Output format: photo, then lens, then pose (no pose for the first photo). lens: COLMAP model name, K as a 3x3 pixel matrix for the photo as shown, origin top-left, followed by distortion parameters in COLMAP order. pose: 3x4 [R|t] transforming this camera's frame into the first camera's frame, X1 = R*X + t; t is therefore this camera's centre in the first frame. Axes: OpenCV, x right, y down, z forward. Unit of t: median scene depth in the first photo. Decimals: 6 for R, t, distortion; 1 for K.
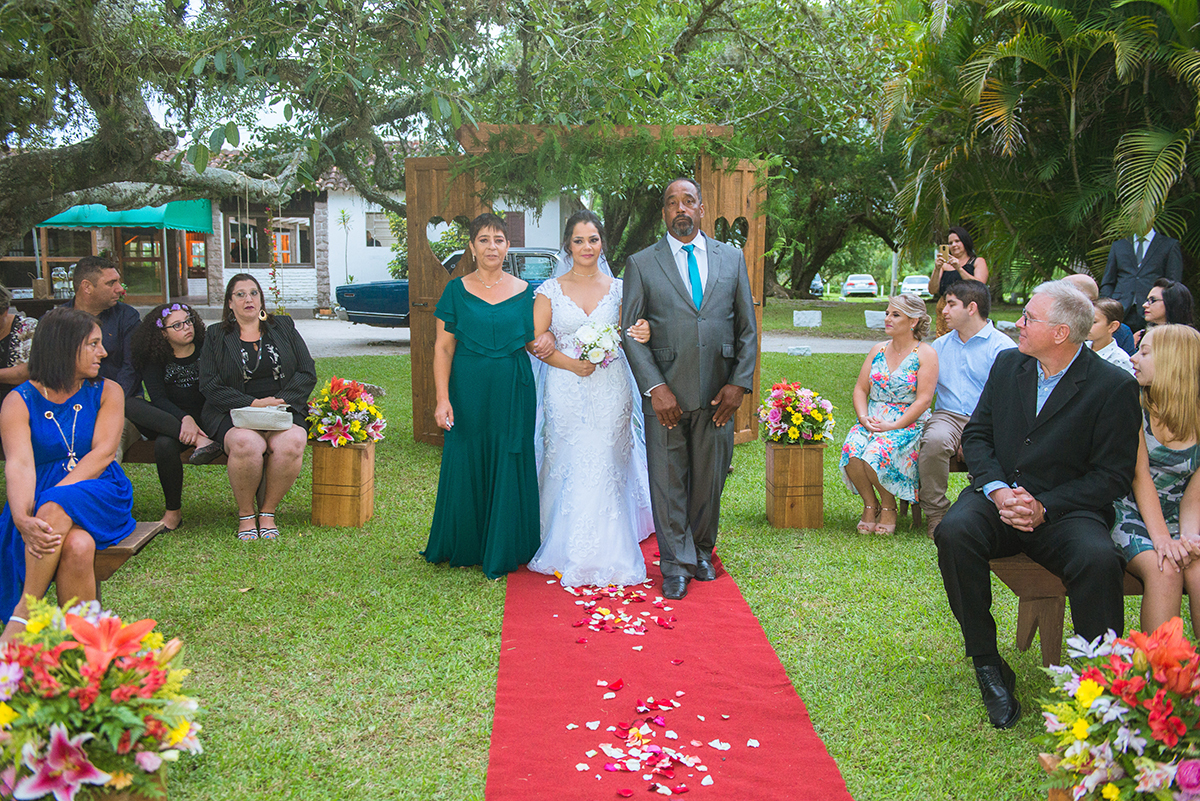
lens RADIAL K [[1105.5, 0, 600.0], [0, 1105.5, 400.5], [0, 0, 1]] dist [-0.004273, 0.006339]
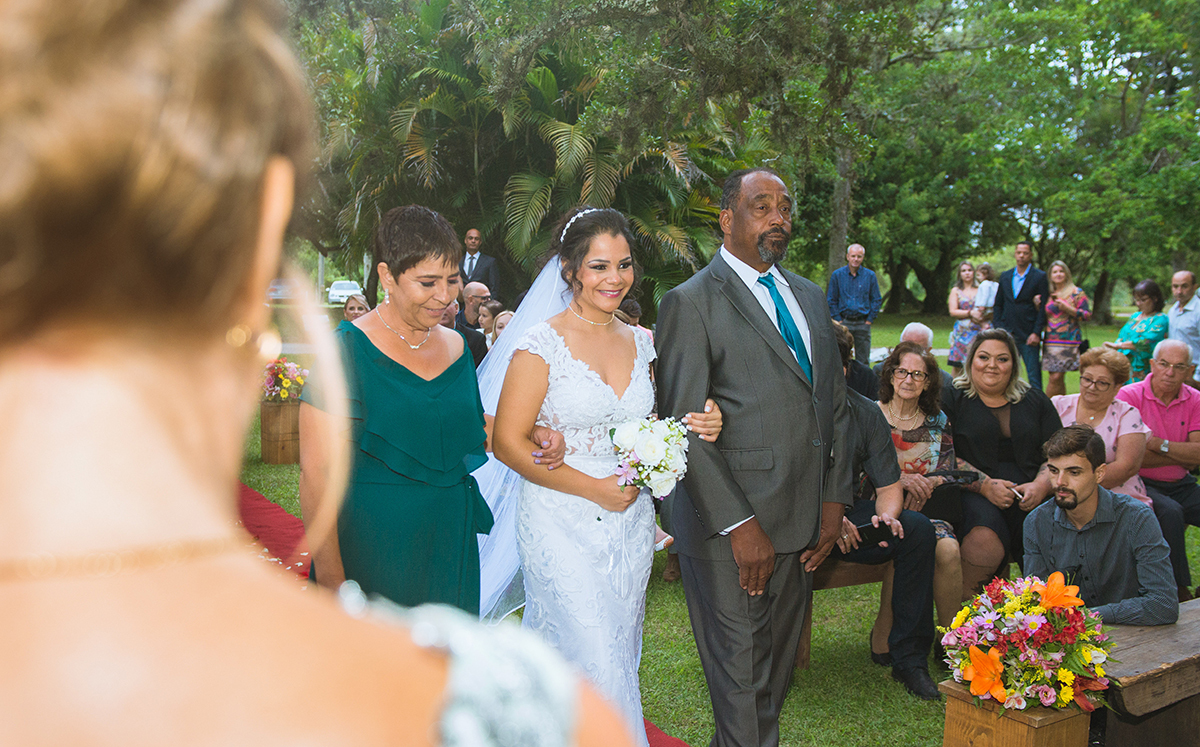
lens RADIAL K [[1209.8, 0, 600.0], [0, 1209.8, 373.5], [0, 0, 1]] dist [0.002318, 0.010863]
pose [[0.883931, -0.015702, 0.467354, -0.111362], [0.031470, 0.999168, -0.025952, 0.034418], [-0.466557, 0.037648, 0.883689, -0.317685]]
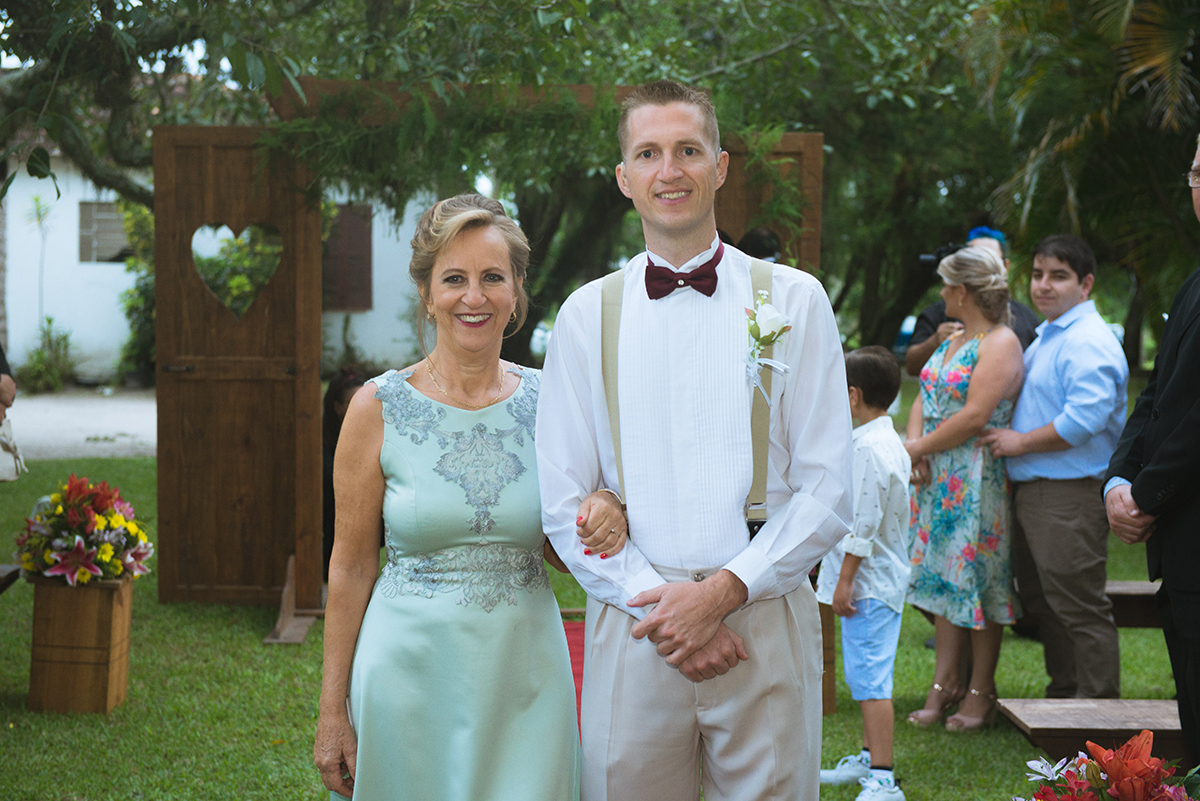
lens RADIAL K [[2076.1, 0, 600.0], [0, 2076.1, 400.5], [0, 0, 1]] dist [0.181859, -0.102403]
pose [[0.999070, 0.007927, 0.042379, 0.007208], [-0.004777, 0.997252, -0.073927, 0.014619], [-0.042849, 0.073656, 0.996363, -0.137736]]
